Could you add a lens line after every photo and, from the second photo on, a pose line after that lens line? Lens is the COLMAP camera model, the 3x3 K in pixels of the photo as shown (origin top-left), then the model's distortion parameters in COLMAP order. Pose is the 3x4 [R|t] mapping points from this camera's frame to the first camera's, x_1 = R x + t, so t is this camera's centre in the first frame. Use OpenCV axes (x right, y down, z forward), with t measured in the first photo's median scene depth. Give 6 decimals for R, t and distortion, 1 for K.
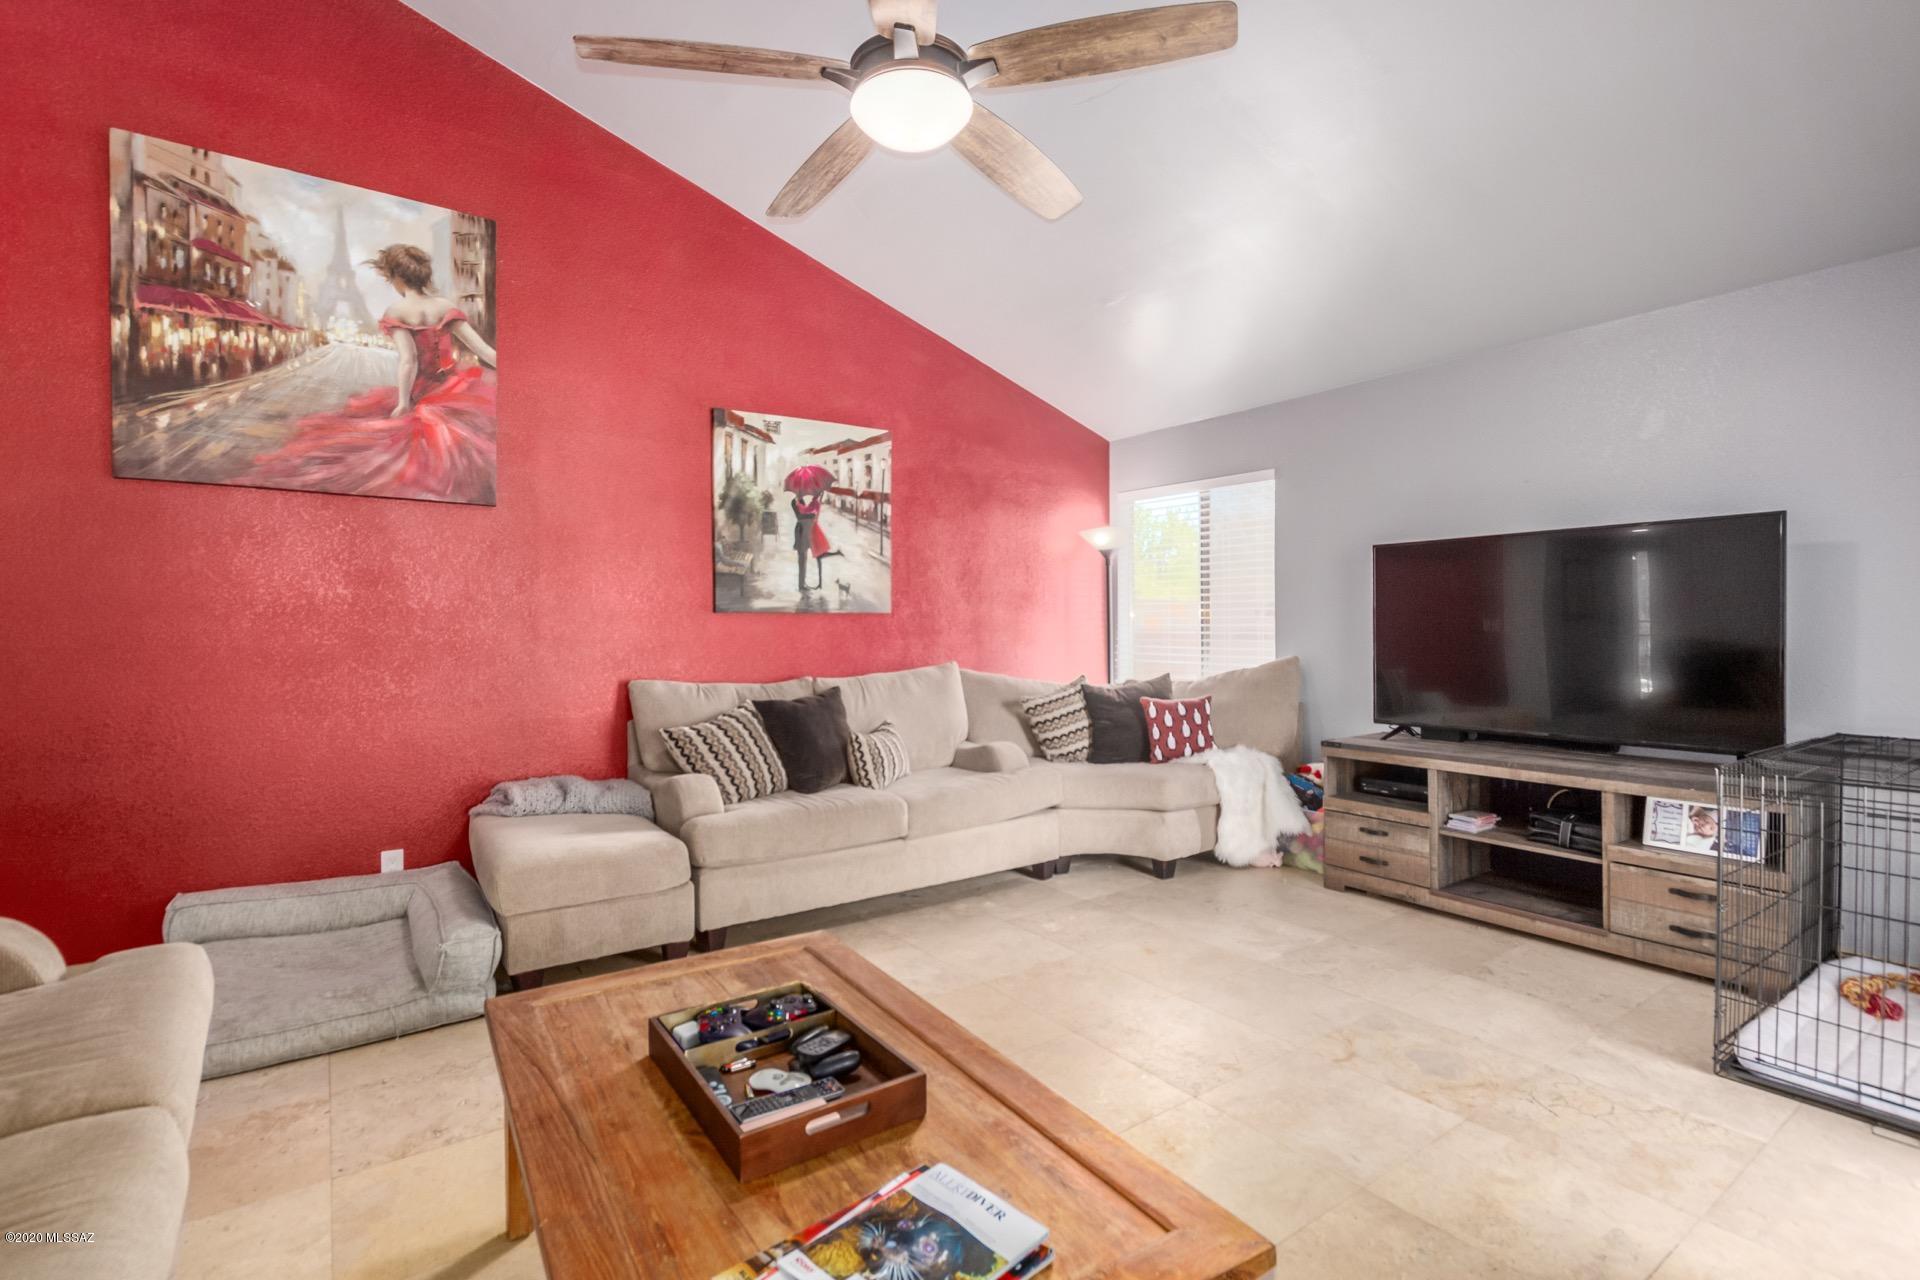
lens RADIAL K [[886.2, 0, 960.0], [0, 886.2, 640.0], [0, 0, 1]] dist [-0.001828, 0.000798]
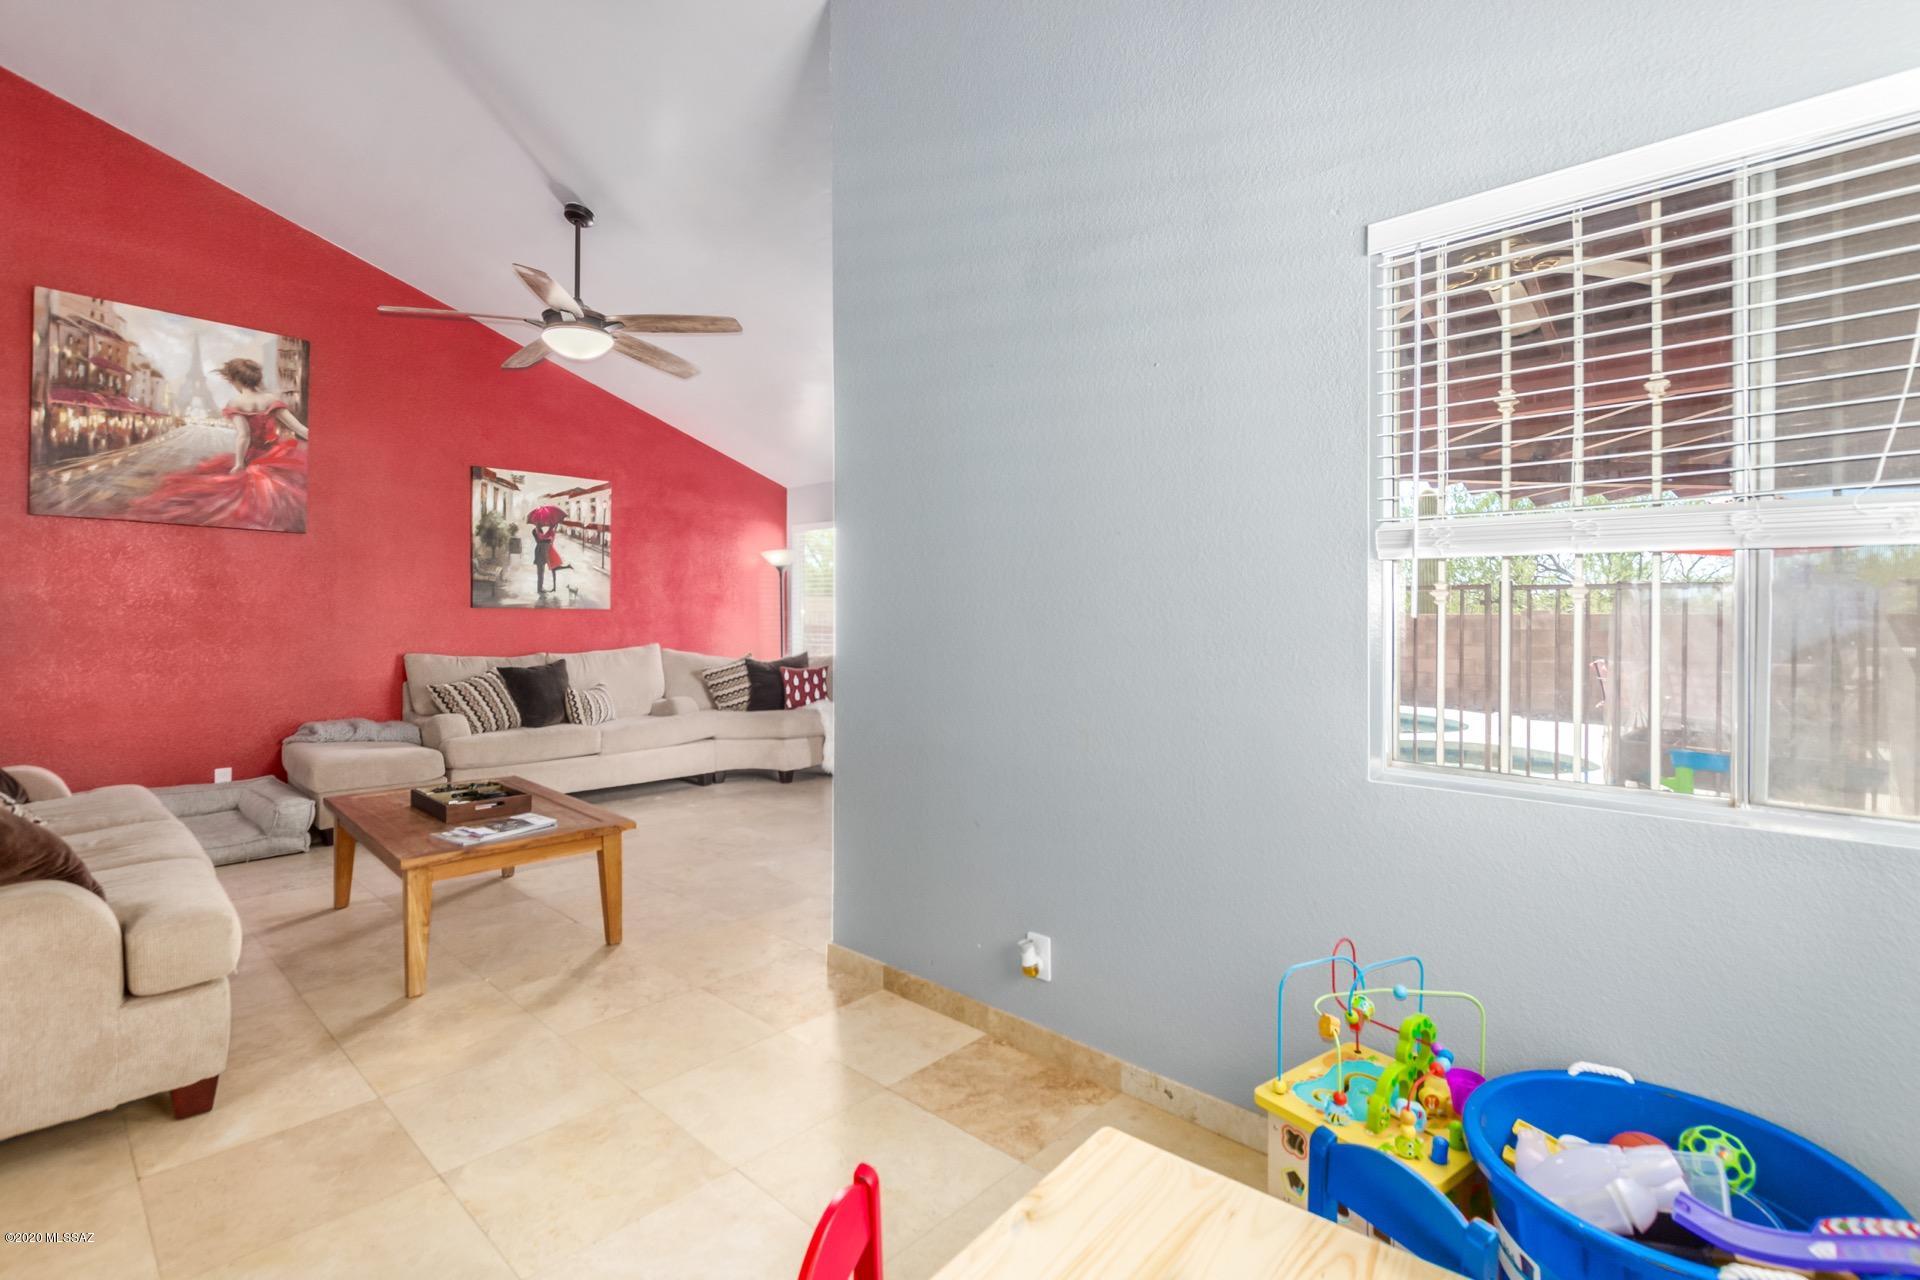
lens RADIAL K [[893.2, 0, 966.7], [0, 893.2, 617.3], [0, 0, 1]] dist [0.004404, -0.003352]
pose [[0.979356, 0.008909, 0.201947, 0.253912], [-0.004659, 0.999758, -0.021507, 0.014155], [-0.202090, 0.020122, 0.979160, -0.680835]]
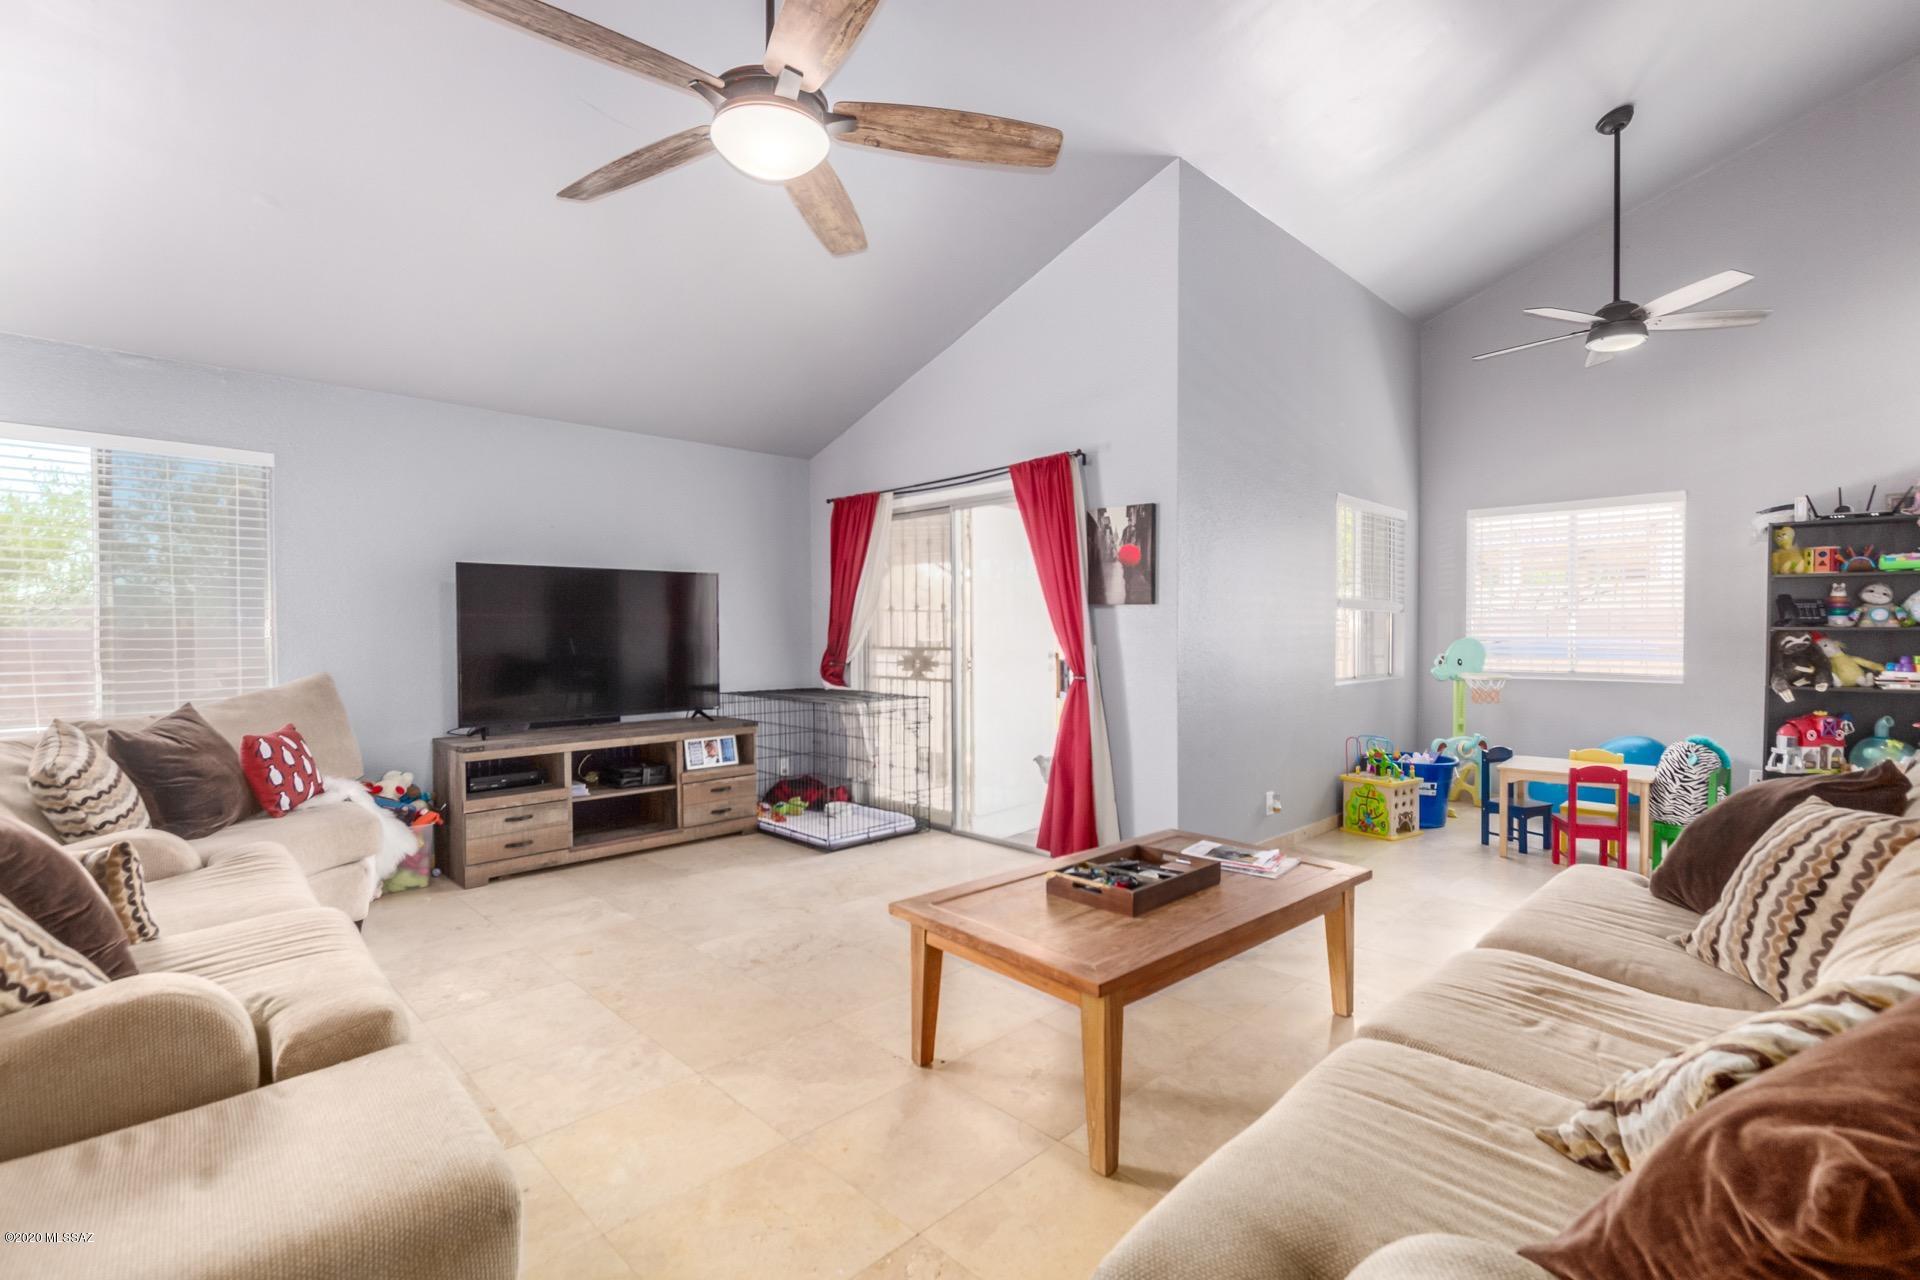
lens RADIAL K [[875.5, 0, 956.4], [0, 875.5, 647.4], [0, 0, 1]] dist [0.000138, -0.000173]
pose [[-0.166449, -0.012456, 0.985971, -0.755258], [0.021326, 0.999641, 0.016229, -0.008630], [-0.985819, 0.023728, -0.166123, 0.652783]]
